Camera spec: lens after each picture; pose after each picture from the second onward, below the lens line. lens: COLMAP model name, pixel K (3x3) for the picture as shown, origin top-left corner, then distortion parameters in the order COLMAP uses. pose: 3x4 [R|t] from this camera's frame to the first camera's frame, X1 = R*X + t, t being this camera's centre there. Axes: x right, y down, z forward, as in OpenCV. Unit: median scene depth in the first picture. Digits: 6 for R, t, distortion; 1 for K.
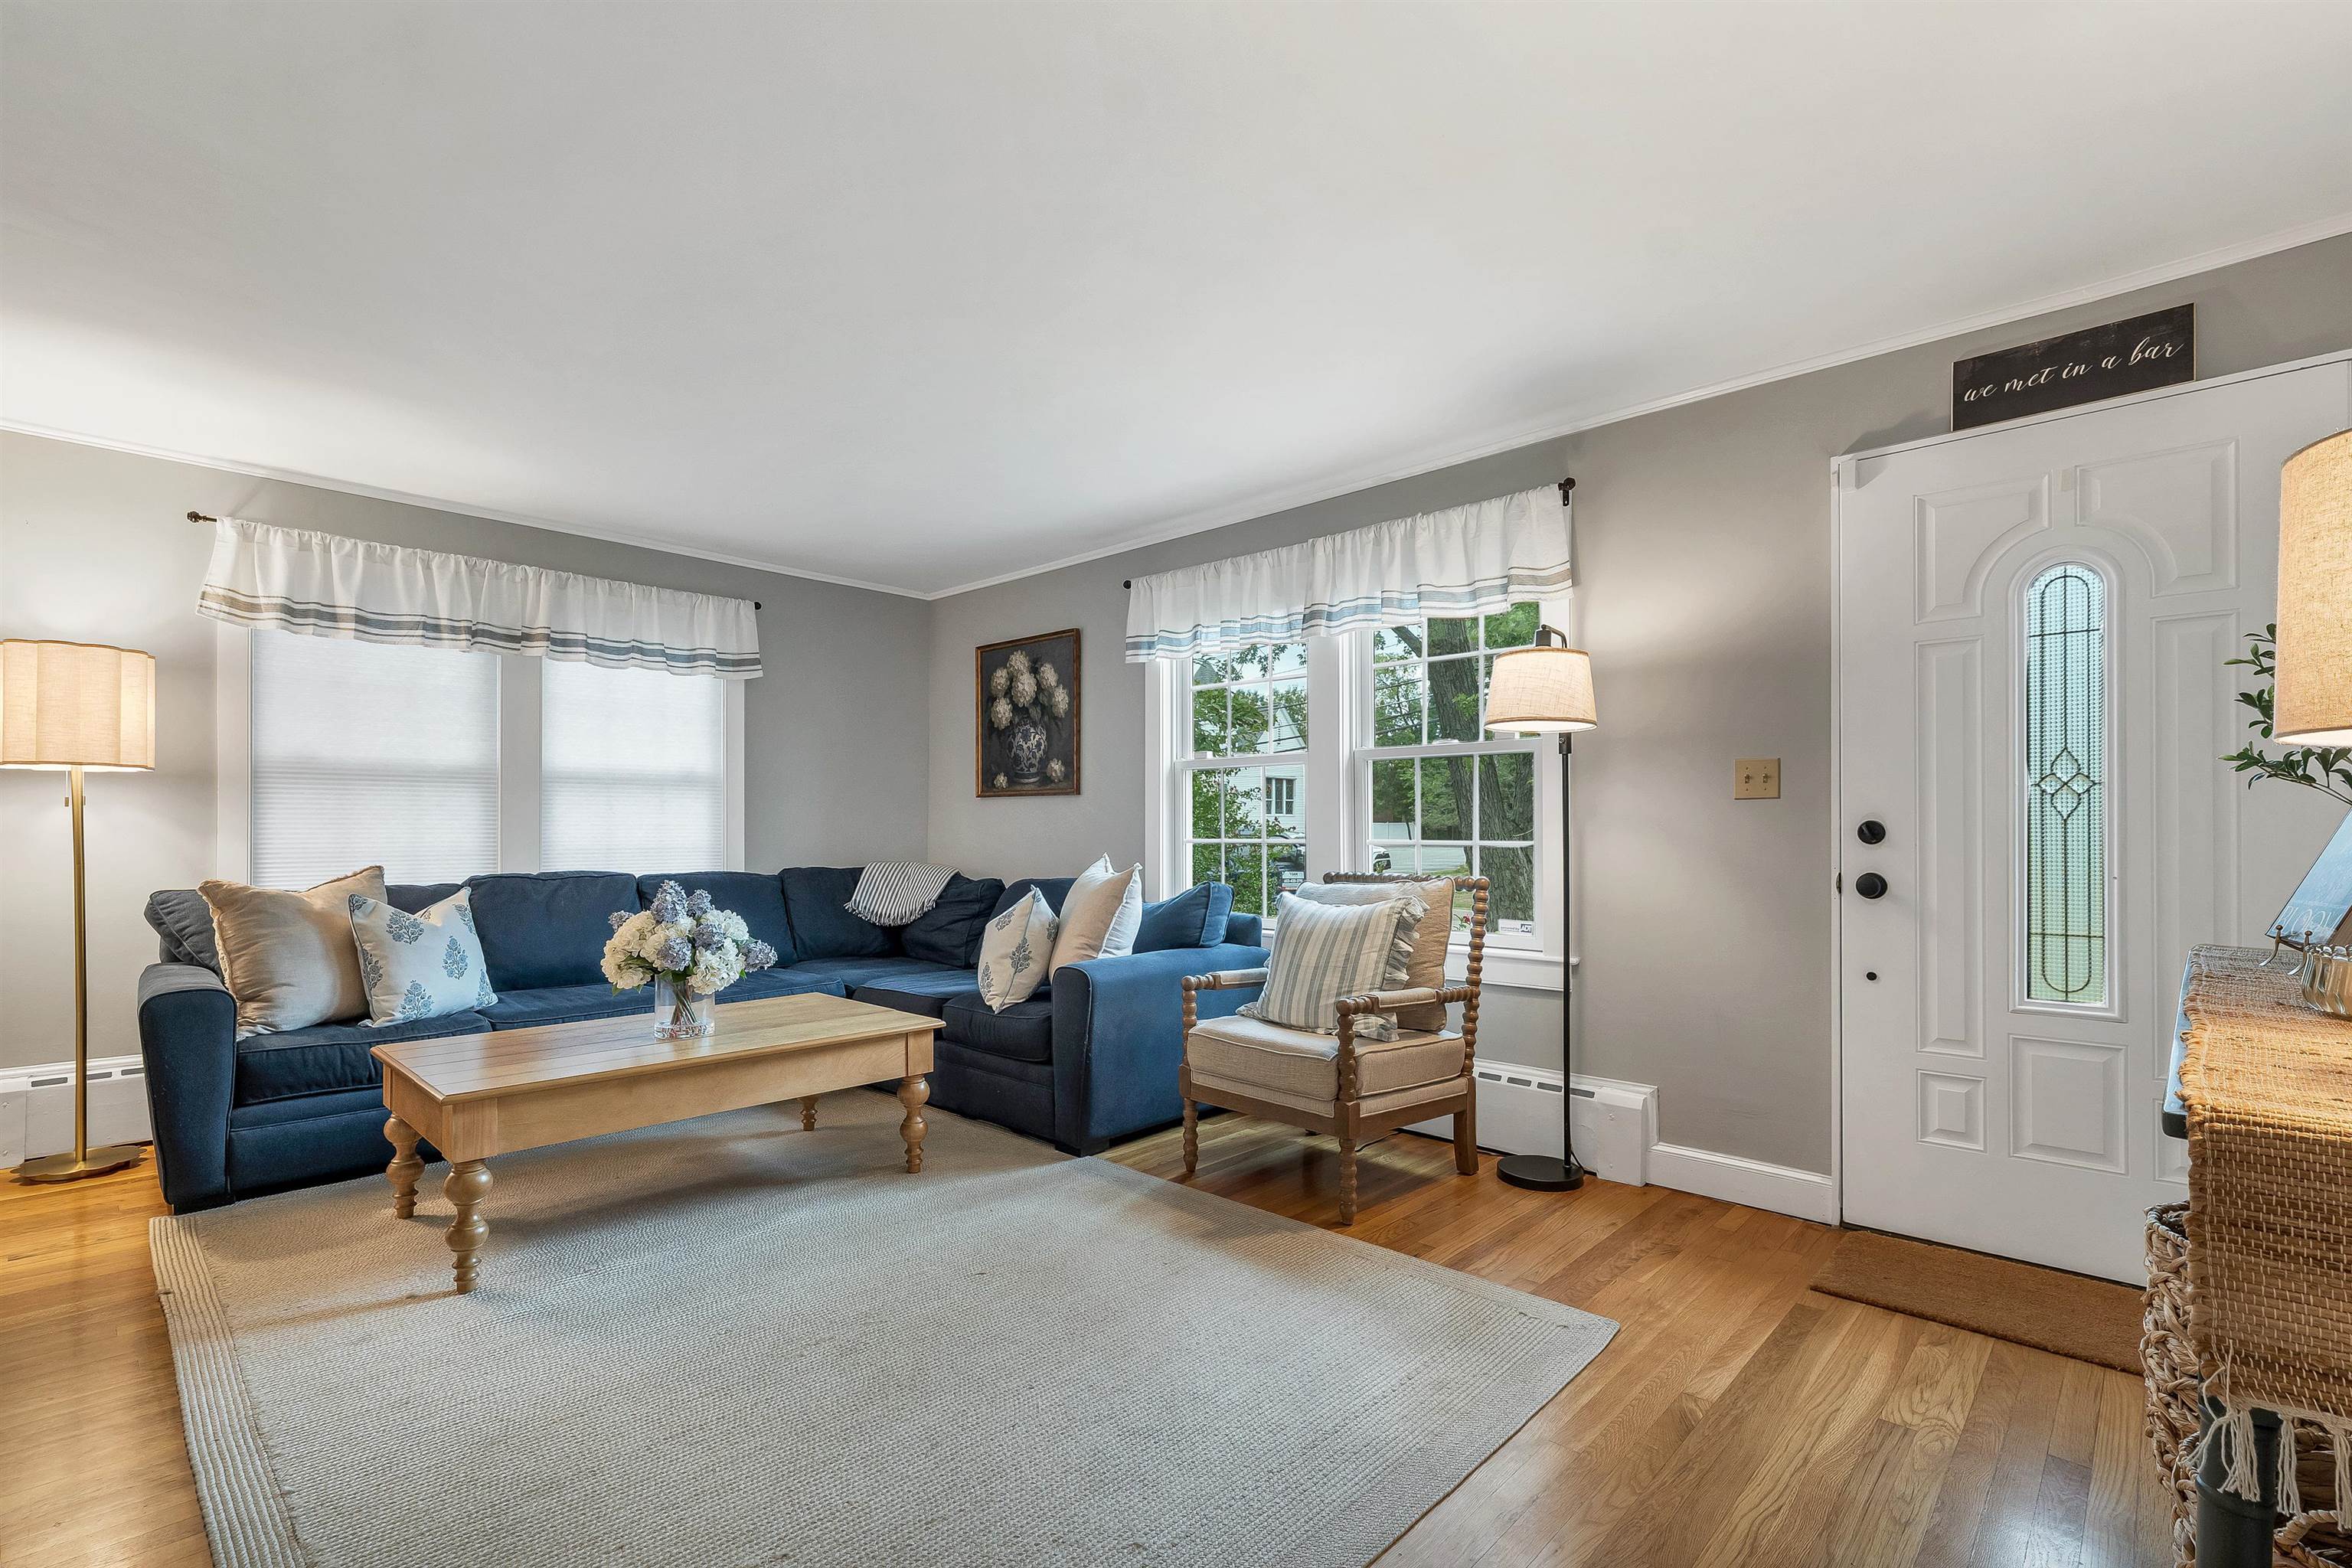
lens RADIAL K [[1048.9, 0, 1166.8], [0, 1048.9, 829.7], [0, 0, 1]] dist [0.001422, 0.000323]
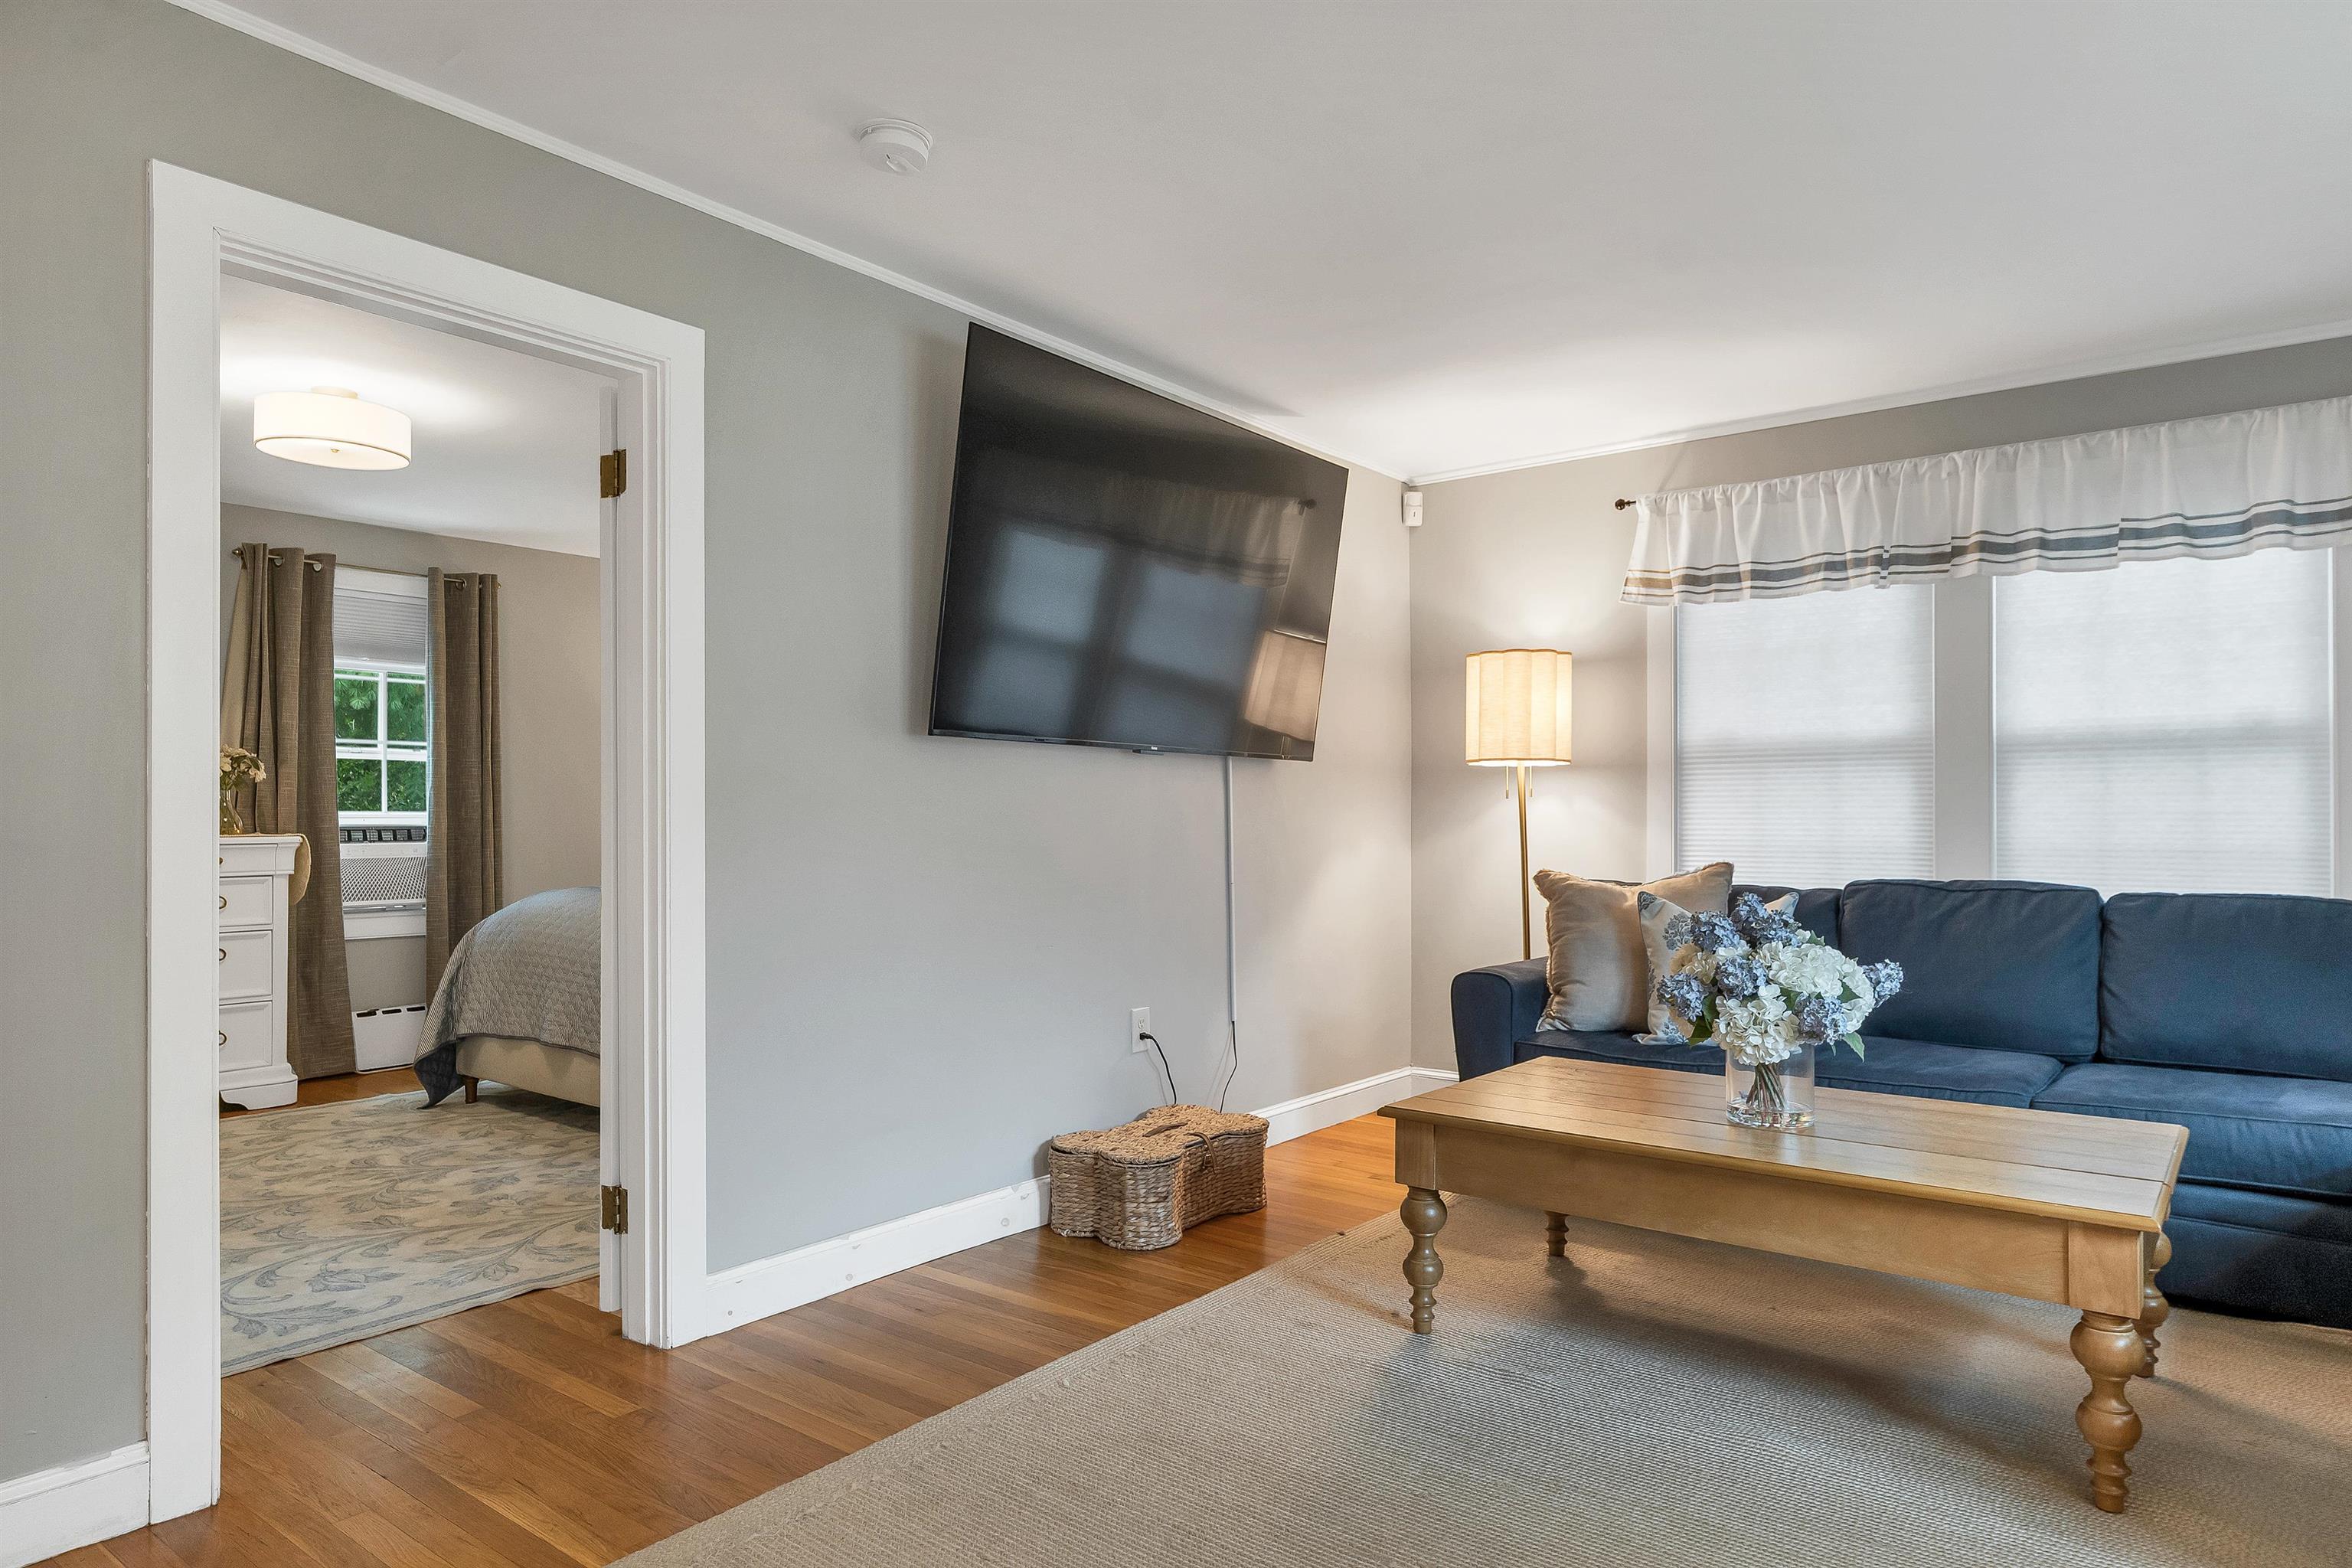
lens RADIAL K [[1393.2, 0, 1167.0], [0, 1393.2, 810.4], [0, 0, 1]] dist [0.002470, -0.000025]
pose [[0.105166, -0.005125, -0.994441, 0.335720], [-0.000874, 0.999986, -0.005246, -0.001428], [0.994454, 0.001421, 0.105160, 0.434682]]
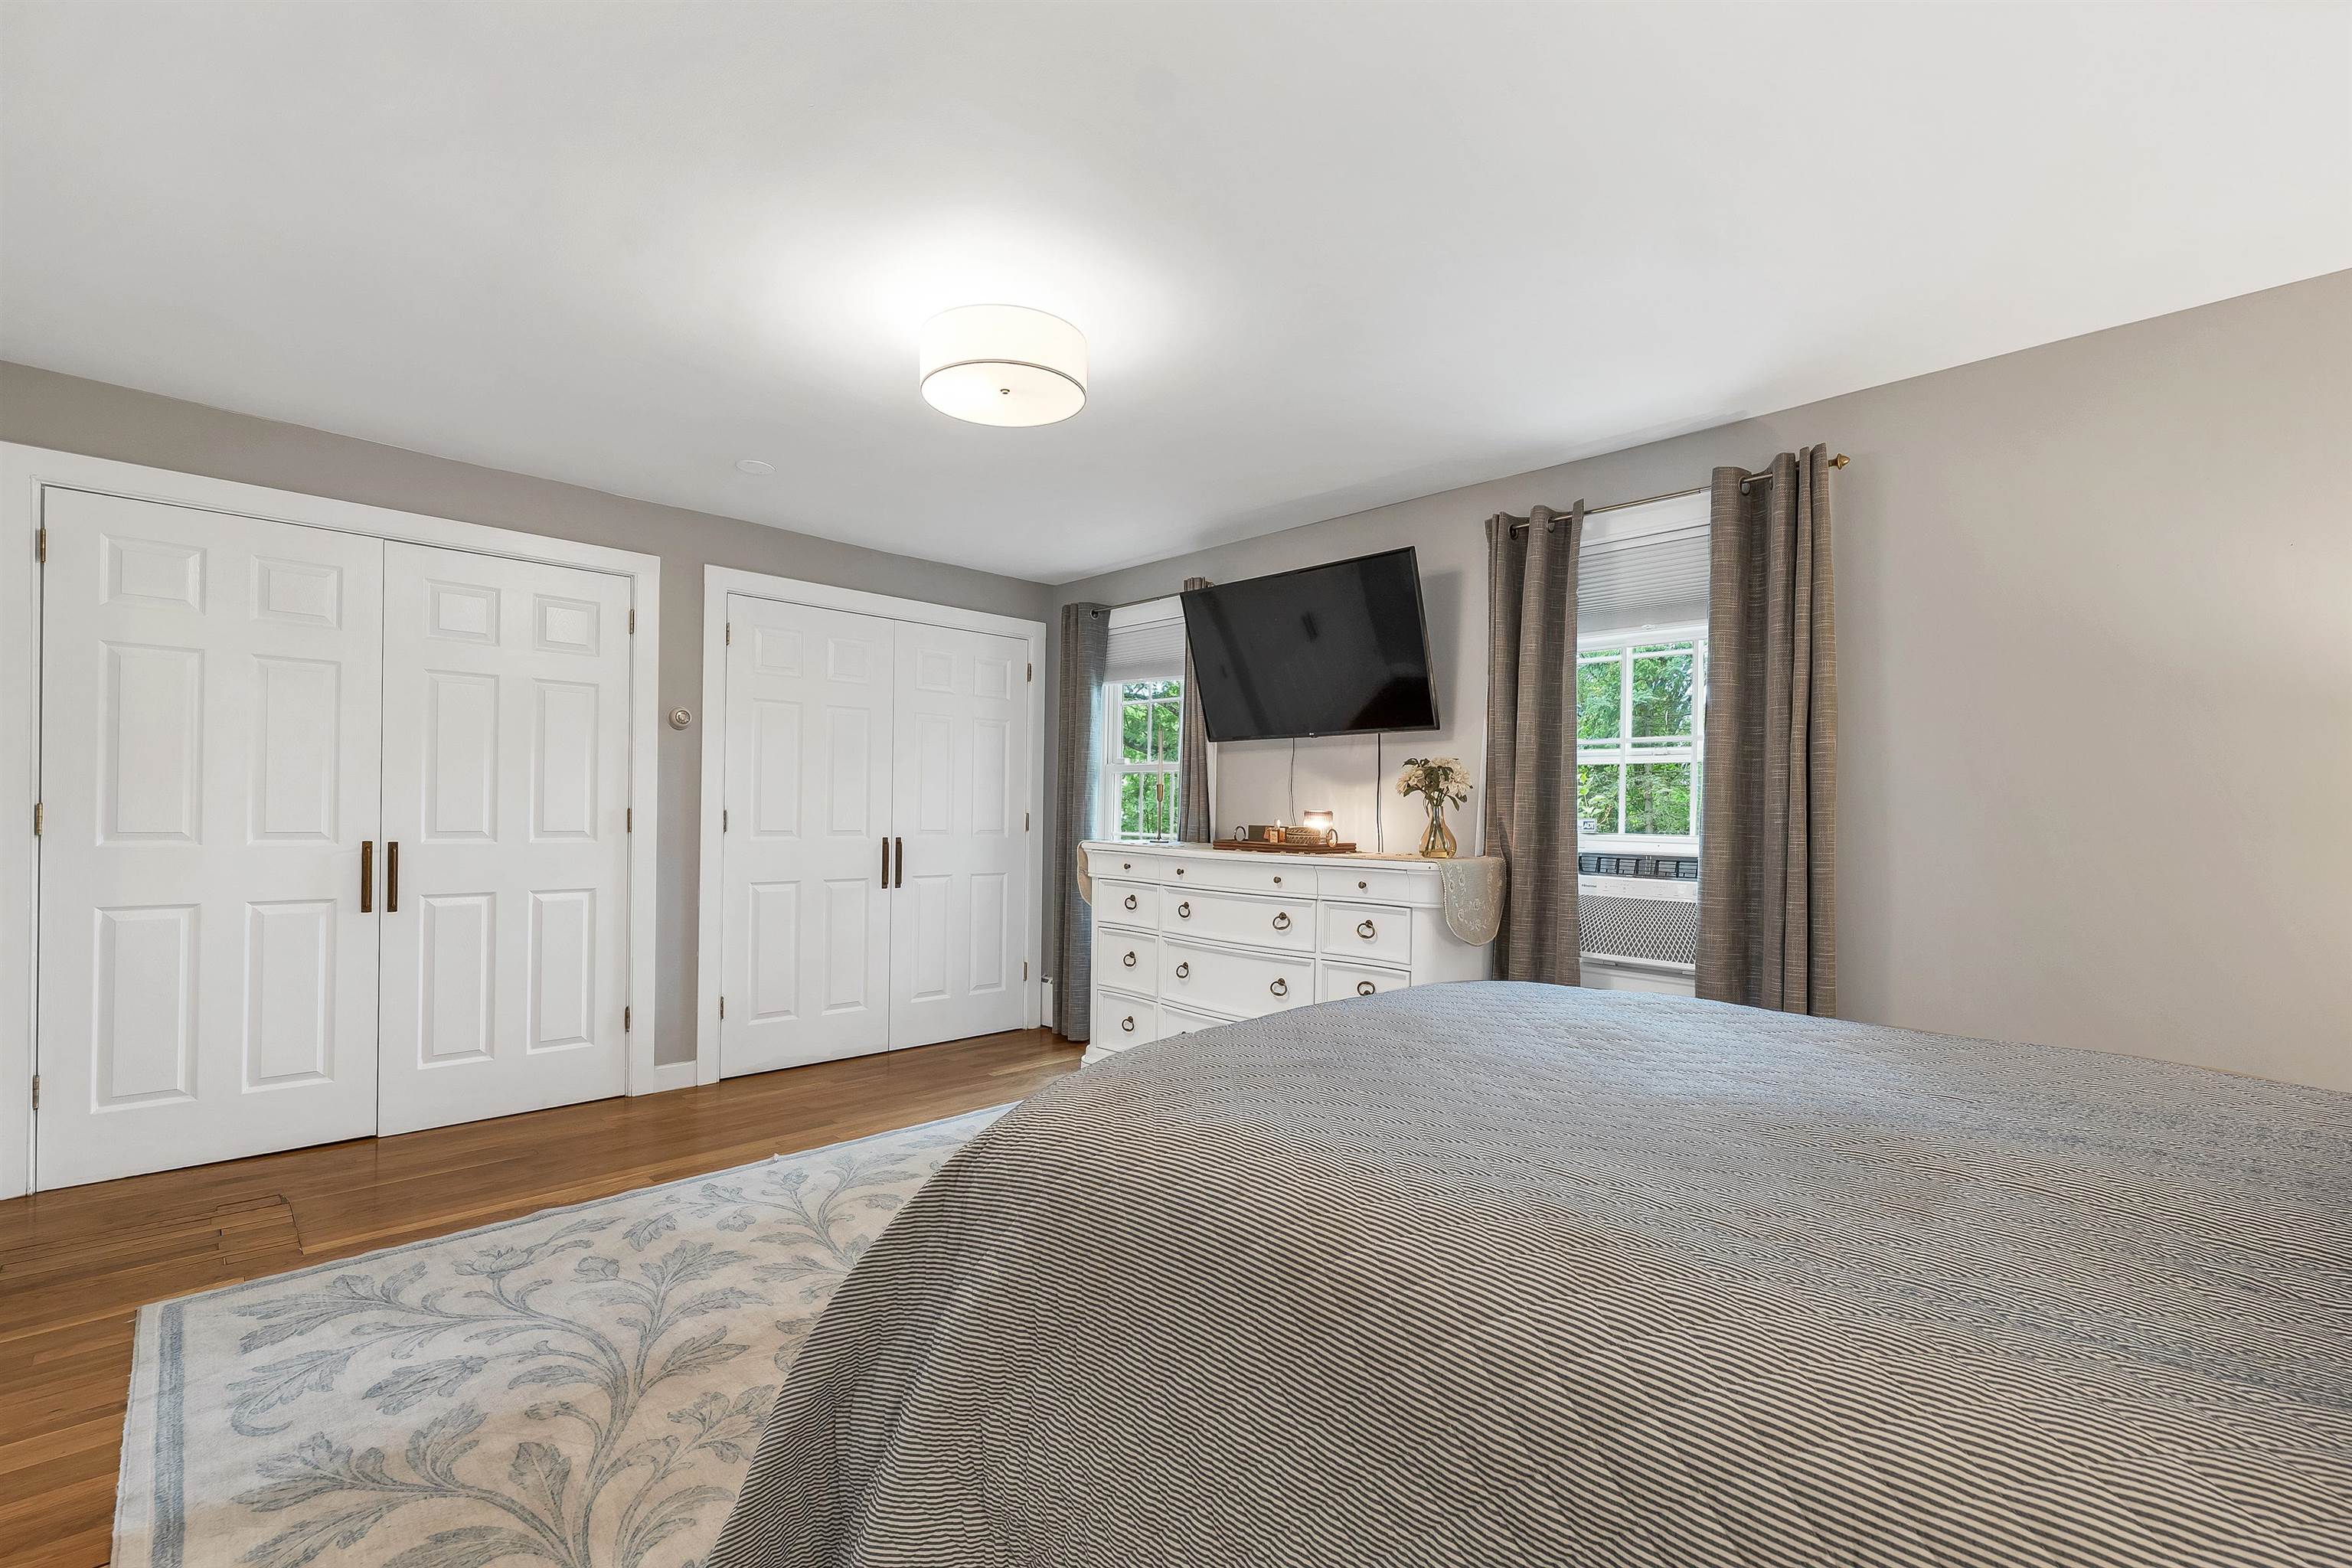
lens RADIAL K [[998.8, 0, 1186.4], [0, 998.8, 810.2], [0, 0, 1]] dist [-0.000560, -0.000226]
pose [[-0.999492, -0.013953, 0.028670, -1.046029], [-0.013921, 0.999902, 0.001307, -0.024778], [-0.028686, 0.000907, -0.999588, 0.551823]]
